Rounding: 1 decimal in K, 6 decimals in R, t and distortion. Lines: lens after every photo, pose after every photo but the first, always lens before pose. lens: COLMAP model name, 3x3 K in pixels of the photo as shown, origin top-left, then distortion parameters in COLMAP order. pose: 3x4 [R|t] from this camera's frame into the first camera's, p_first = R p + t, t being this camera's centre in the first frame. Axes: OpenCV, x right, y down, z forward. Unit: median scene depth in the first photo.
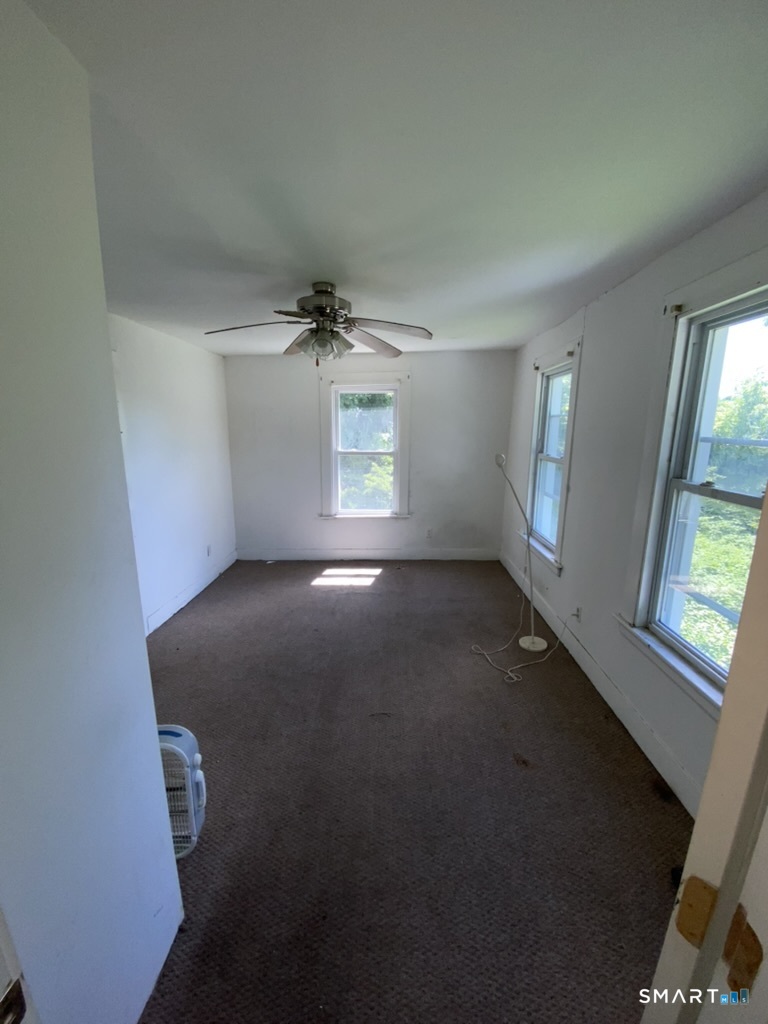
lens RADIAL K [[414.7, 0, 384.0], [0, 414.7, 512.0], [0, 0, 1]] dist [0.017840, -0.017836]
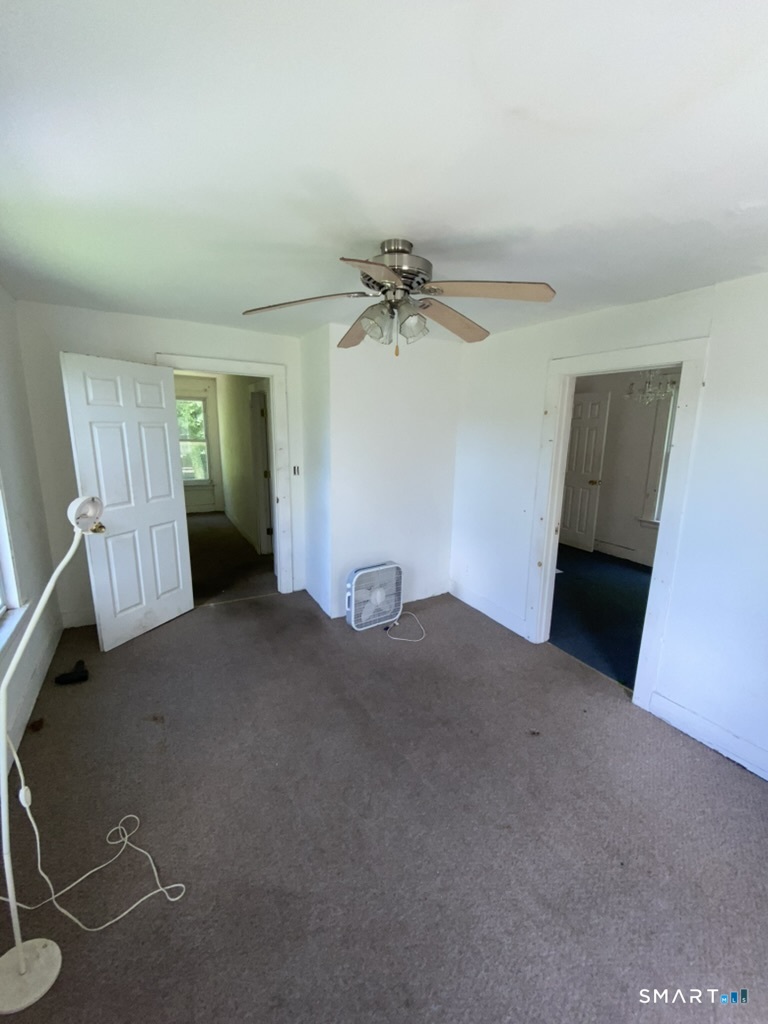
lens RADIAL K [[414.7, 0, 384.0], [0, 414.7, 512.0], [0, 0, 1]] dist [0.017840, -0.017836]
pose [[-0.856018, 0.084149, -0.510051, 0.242601], [-0.126834, 0.922316, 0.365030, -0.303582], [0.501145, 0.377164, -0.778846, 1.440004]]
